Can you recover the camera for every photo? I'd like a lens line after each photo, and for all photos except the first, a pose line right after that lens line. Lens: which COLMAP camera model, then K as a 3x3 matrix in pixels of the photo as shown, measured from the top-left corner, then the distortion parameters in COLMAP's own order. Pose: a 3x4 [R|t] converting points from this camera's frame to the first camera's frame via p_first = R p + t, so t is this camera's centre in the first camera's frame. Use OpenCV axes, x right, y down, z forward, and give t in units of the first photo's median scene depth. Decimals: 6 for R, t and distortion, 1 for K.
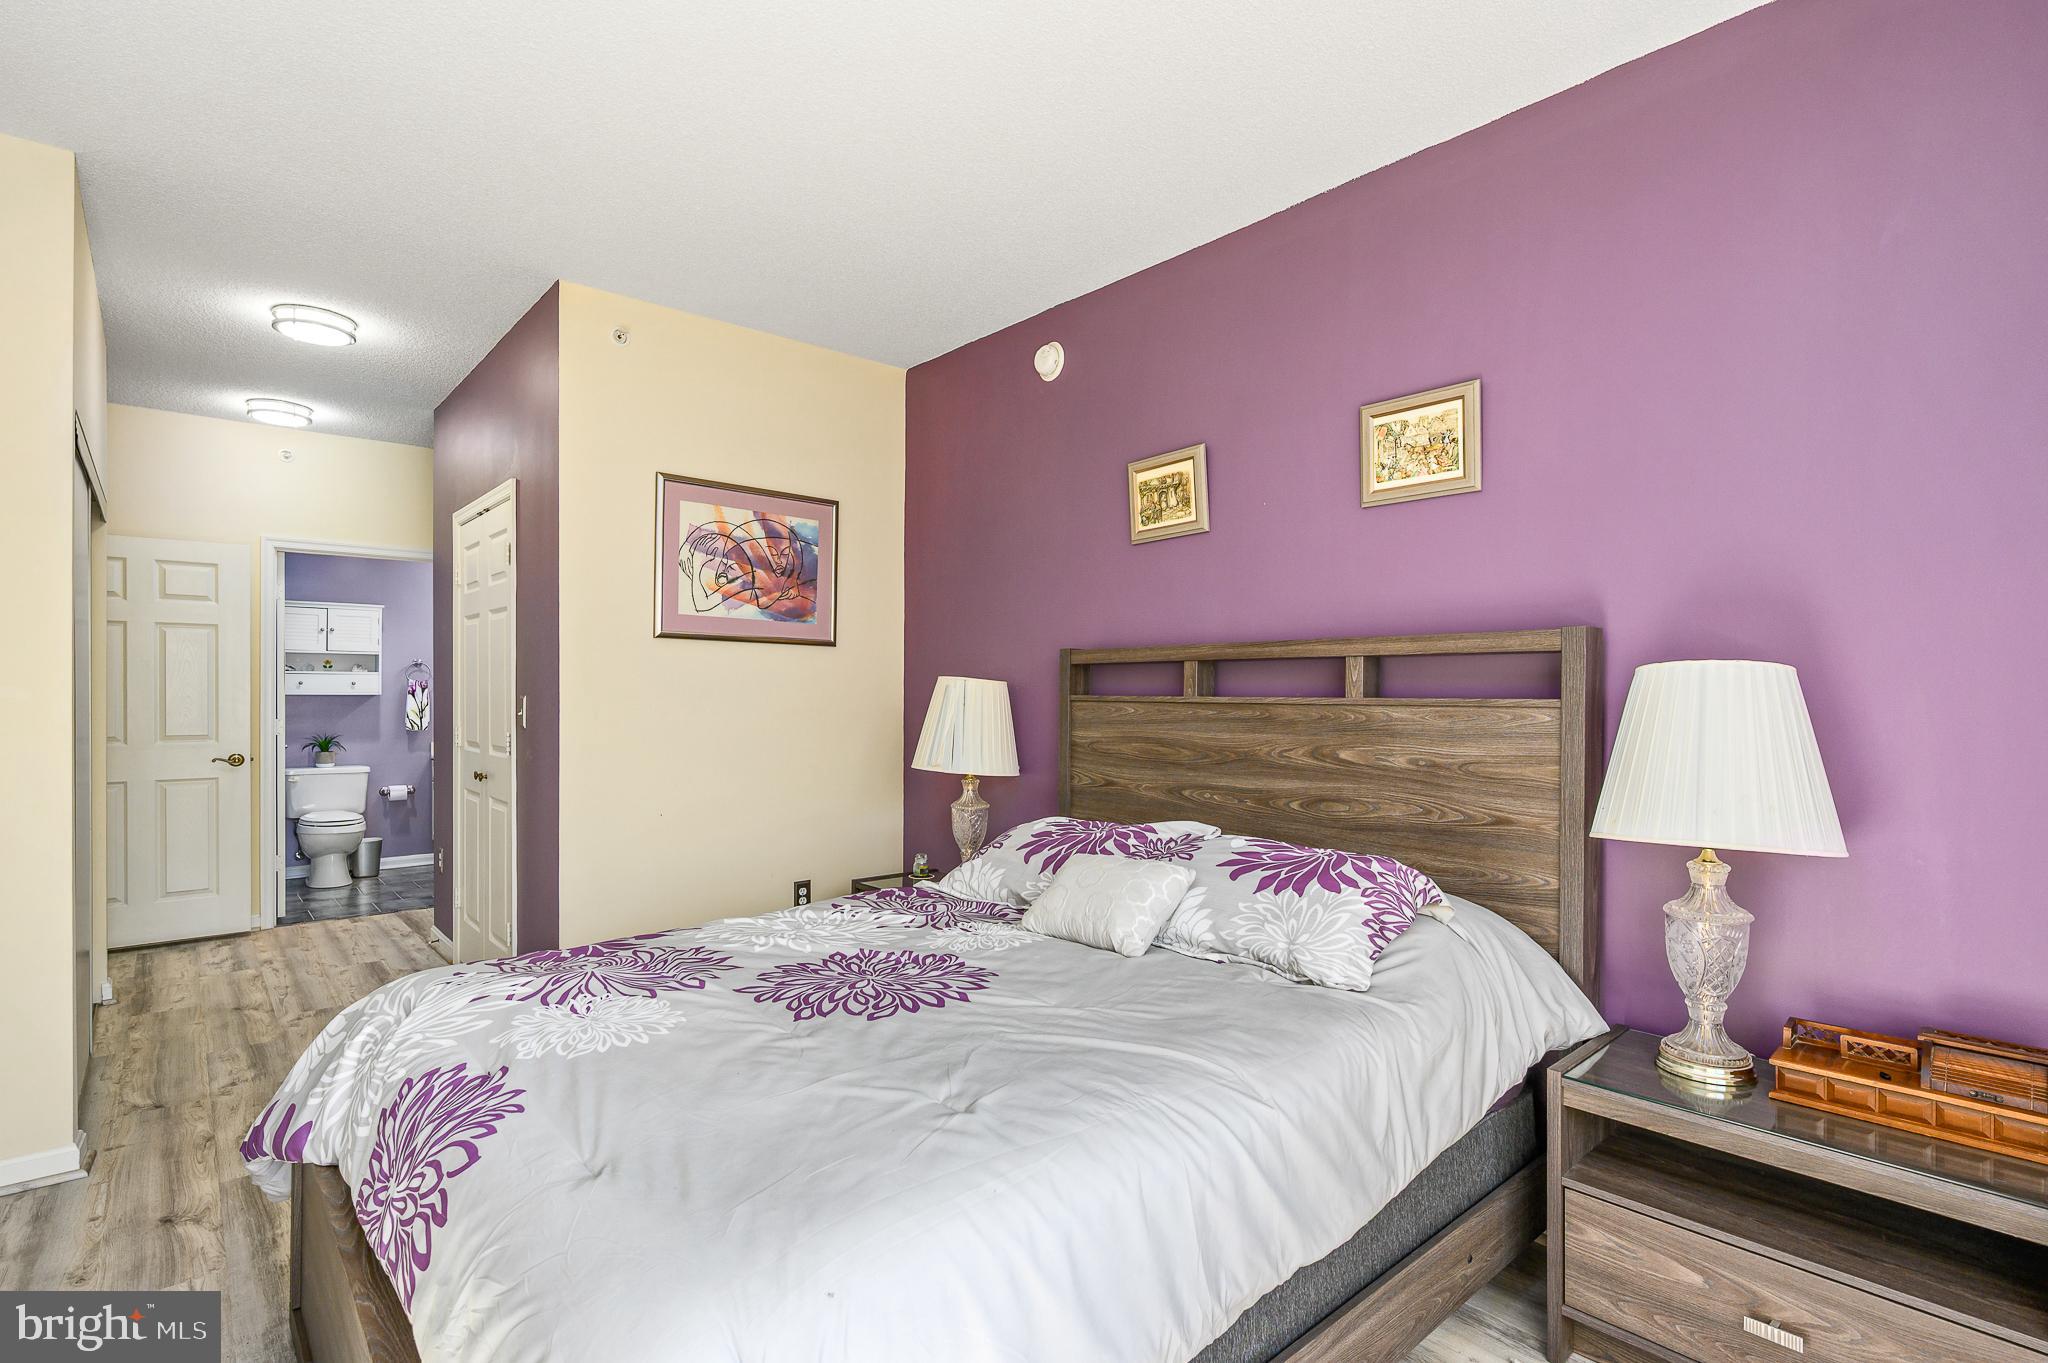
lens RADIAL K [[982.3, 0, 1024.0], [0, 982.3, 681.5], [0, 0, 1]] dist [-0.001923, -0.000471]
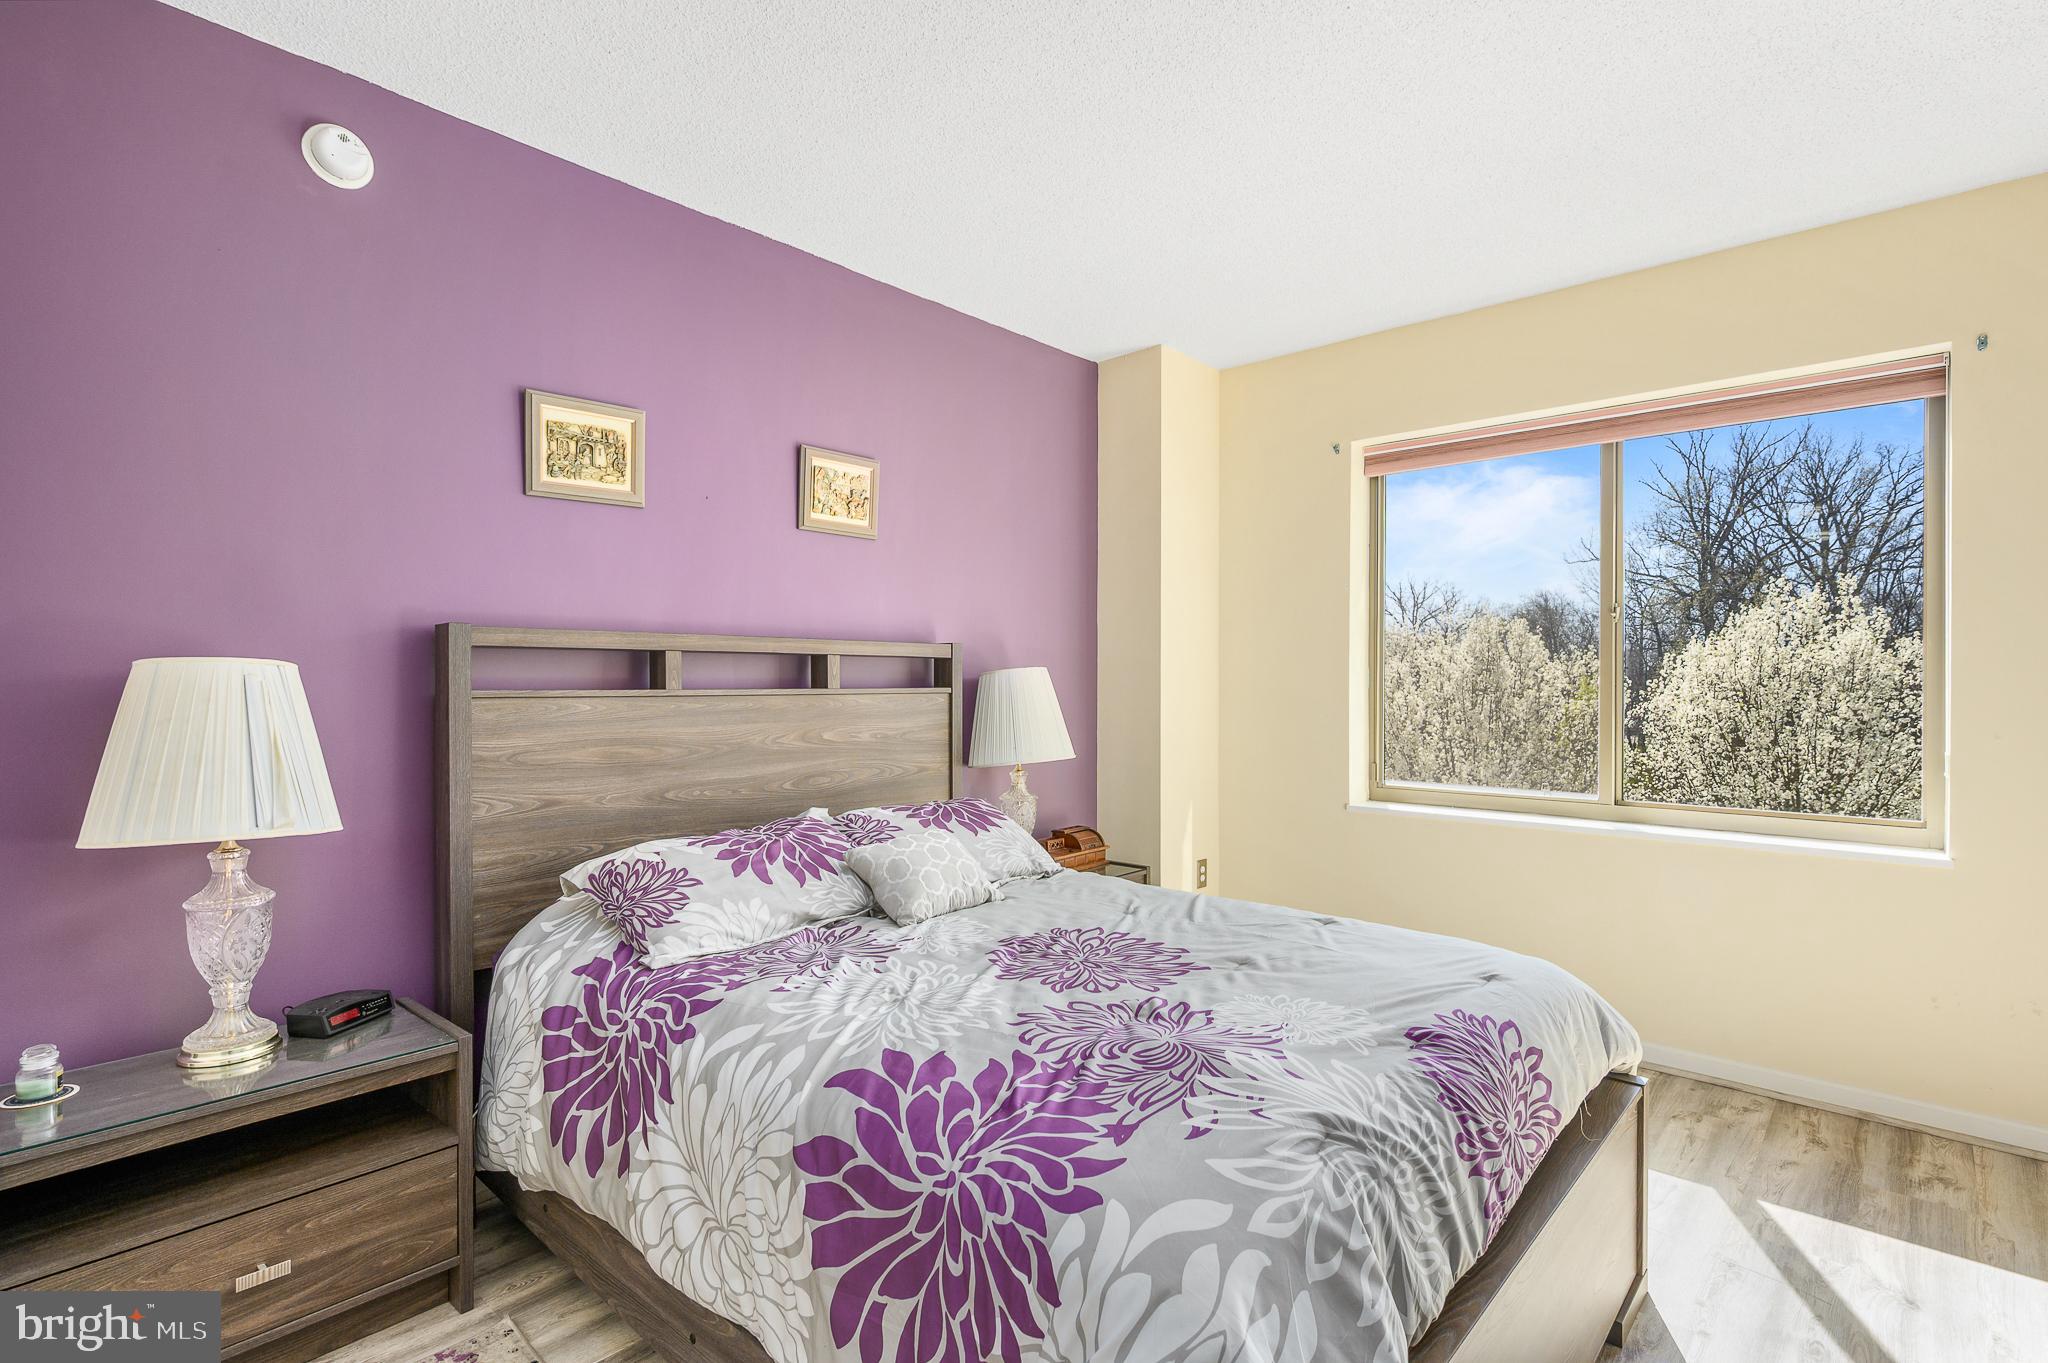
lens RADIAL K [[982.3, 0, 1024.0], [0, 982.3, 681.5], [0, 0, 1]] dist [-0.001923, -0.000471]
pose [[-0.110183, -0.003709, 0.993904, -0.827371], [-0.010495, 0.999942, 0.002568, 0.001942], [-0.993856, -0.010148, -0.110216, 0.817890]]
